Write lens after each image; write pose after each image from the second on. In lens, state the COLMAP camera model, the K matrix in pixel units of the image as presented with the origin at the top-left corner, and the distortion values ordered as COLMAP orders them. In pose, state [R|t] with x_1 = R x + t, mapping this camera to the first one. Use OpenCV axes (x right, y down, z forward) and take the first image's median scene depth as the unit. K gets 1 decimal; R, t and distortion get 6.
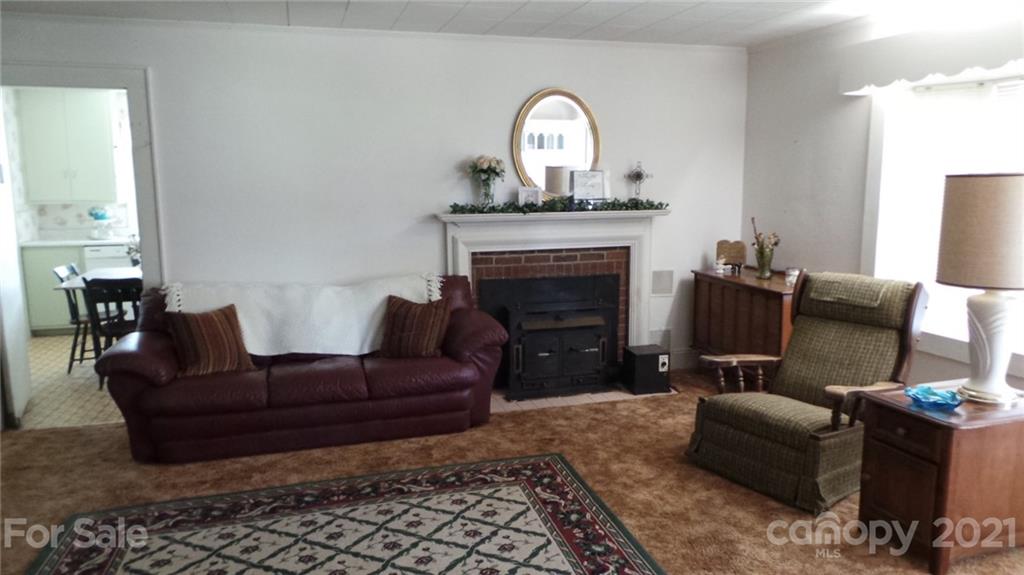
lens RADIAL K [[707.0, 0, 509.8], [0, 707.0, 290.5], [0, 0, 1]] dist [-0.006218, 0.018570]
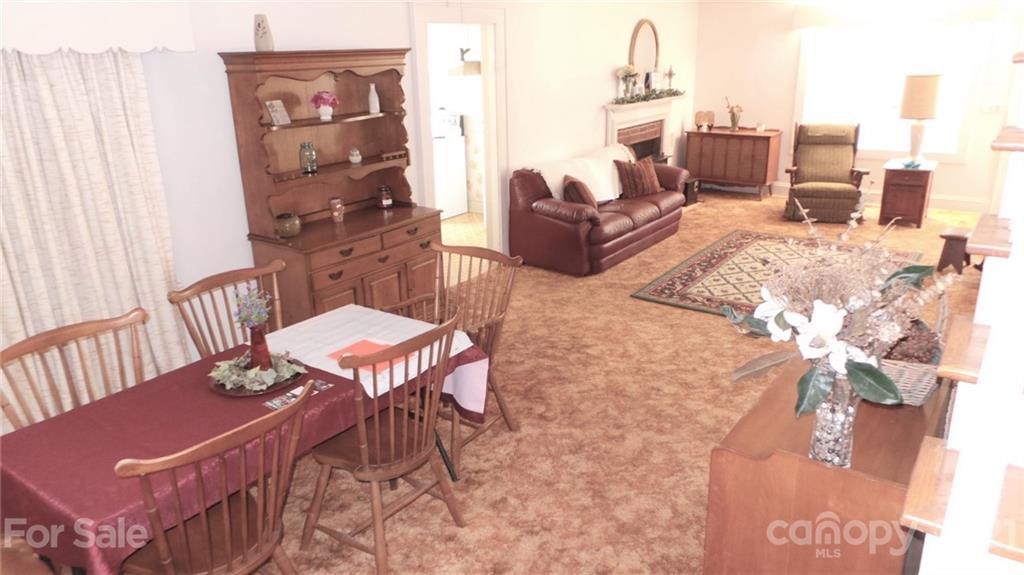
lens RADIAL K [[707.0, 0, 517.3], [0, 707.0, 290.8], [0, 0, 1]] dist [-0.006218, 0.018570]
pose [[0.781271, -0.210666, 0.587567, -1.534691], [0.112587, 0.973446, 0.199316, -0.054672], [-0.613954, -0.089567, 0.784244, -0.141342]]
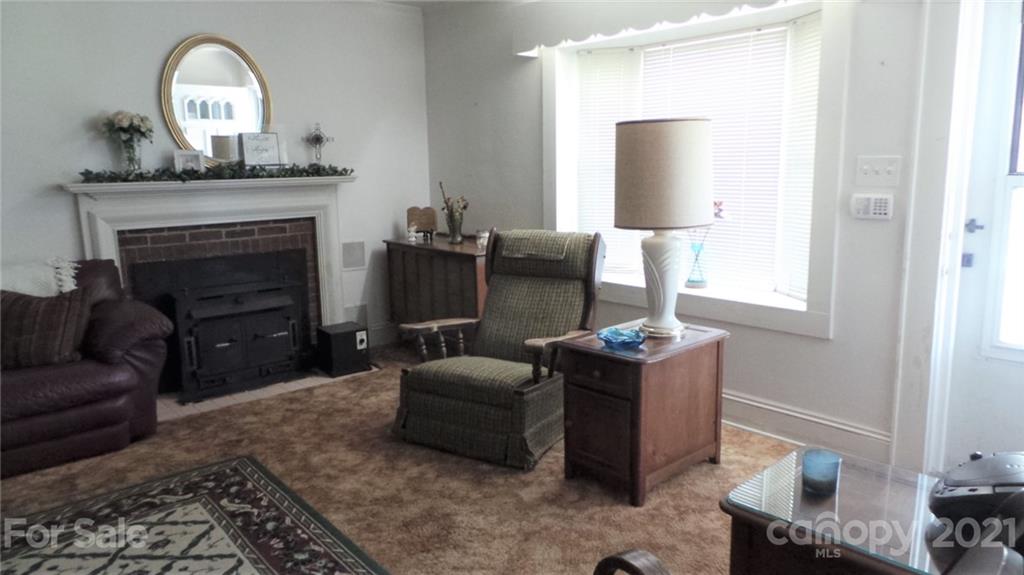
lens RADIAL K [[707.0, 0, 510.3], [0, 707.0, 290.2], [0, 0, 1]] dist [-0.006218, 0.018570]
pose [[0.907528, -0.080507, 0.412203, 0.020340], [0.072521, 0.996752, 0.035008, 0.023883], [-0.413682, -0.001877, 0.910419, 0.086701]]
